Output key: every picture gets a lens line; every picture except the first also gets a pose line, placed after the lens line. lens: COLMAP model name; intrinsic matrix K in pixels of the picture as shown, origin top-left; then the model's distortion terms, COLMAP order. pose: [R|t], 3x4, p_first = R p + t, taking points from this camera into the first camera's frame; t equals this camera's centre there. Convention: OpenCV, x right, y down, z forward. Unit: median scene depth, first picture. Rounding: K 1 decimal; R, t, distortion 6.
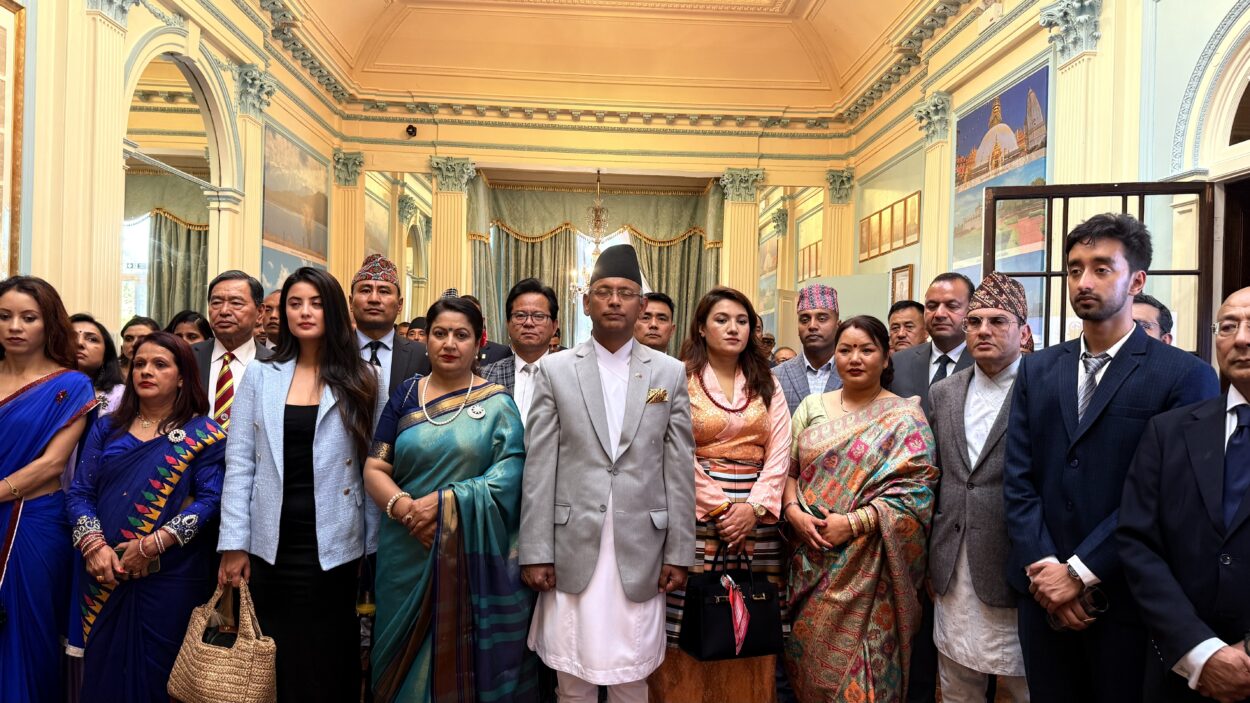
lens RADIAL K [[916.5, 0, 625.0], [0, 916.5, 351.5], [0, 0, 1]] dist [0.126446, -0.189343]
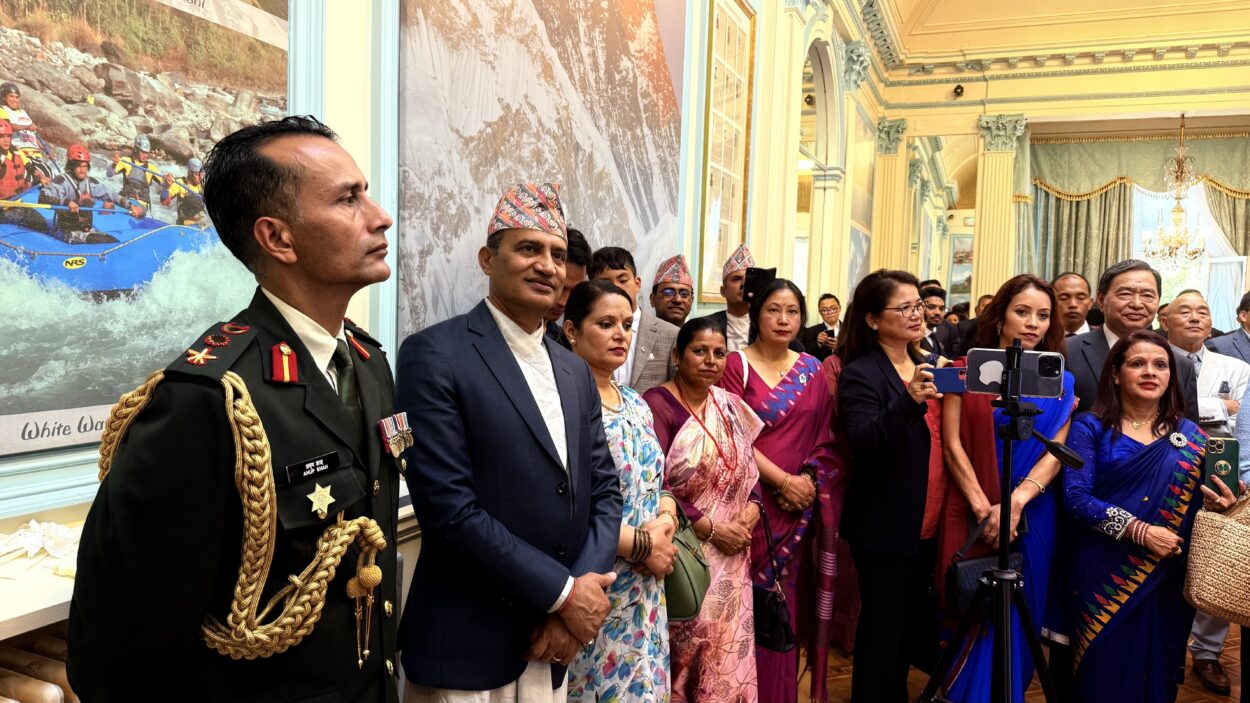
lens RADIAL K [[913.0, 0, 641.0], [0, 913.0, 347.9], [0, 0, 1]] dist [0.121766, -0.126201]
pose [[0.913613, 0.025083, -0.405811, -0.136198], [-0.009199, 0.999115, 0.041047, -0.008792], [0.406481, -0.033768, 0.913035, -0.023305]]
